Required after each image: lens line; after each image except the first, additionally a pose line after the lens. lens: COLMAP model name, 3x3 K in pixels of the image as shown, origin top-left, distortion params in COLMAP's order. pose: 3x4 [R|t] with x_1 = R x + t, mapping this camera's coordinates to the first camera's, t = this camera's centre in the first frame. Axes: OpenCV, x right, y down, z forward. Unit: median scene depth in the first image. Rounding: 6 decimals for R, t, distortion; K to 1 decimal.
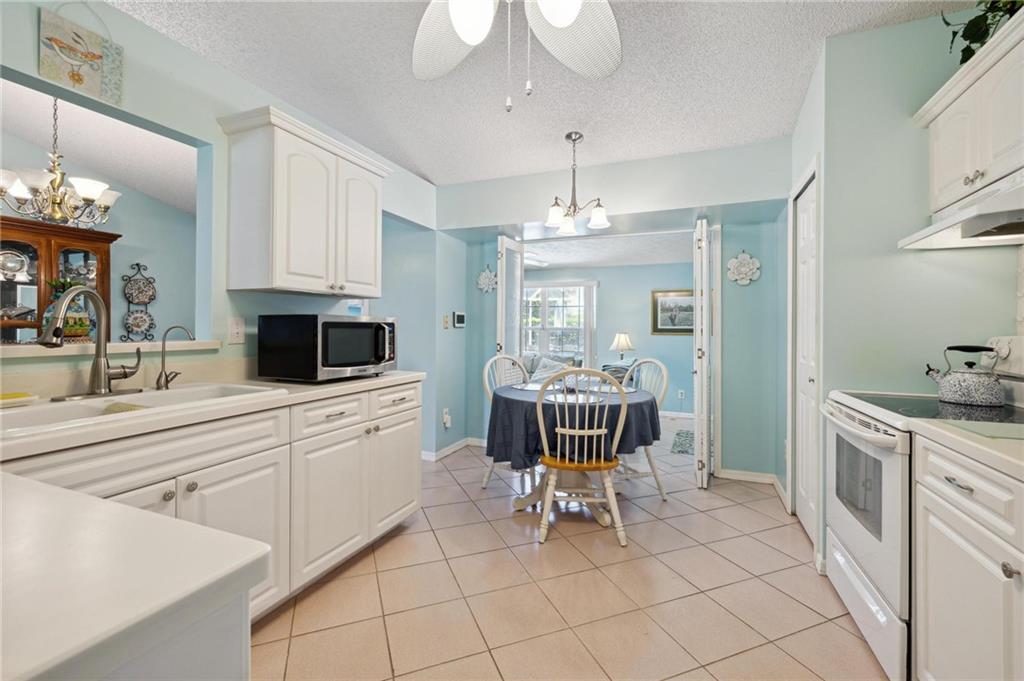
lens RADIAL K [[443.1, 0, 516.9], [0, 443.1, 327.0], [0, 0, 1]] dist [0.001642, -0.000353]
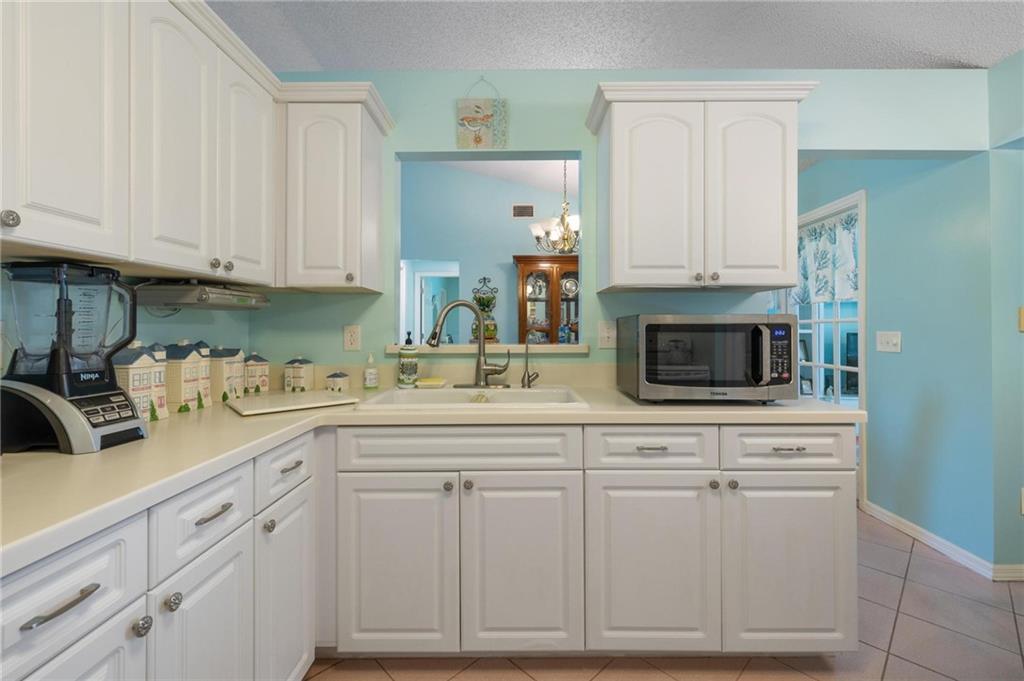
lens RADIAL K [[443.1, 0, 516.9], [0, 443.1, 327.0], [0, 0, 1]] dist [0.001642, -0.000353]
pose [[0.366438, -0.013316, -0.930347, 0.215888], [0.005045, 0.999911, -0.012325, 0.002005], [0.930429, -0.000177, 0.366472, 0.549677]]
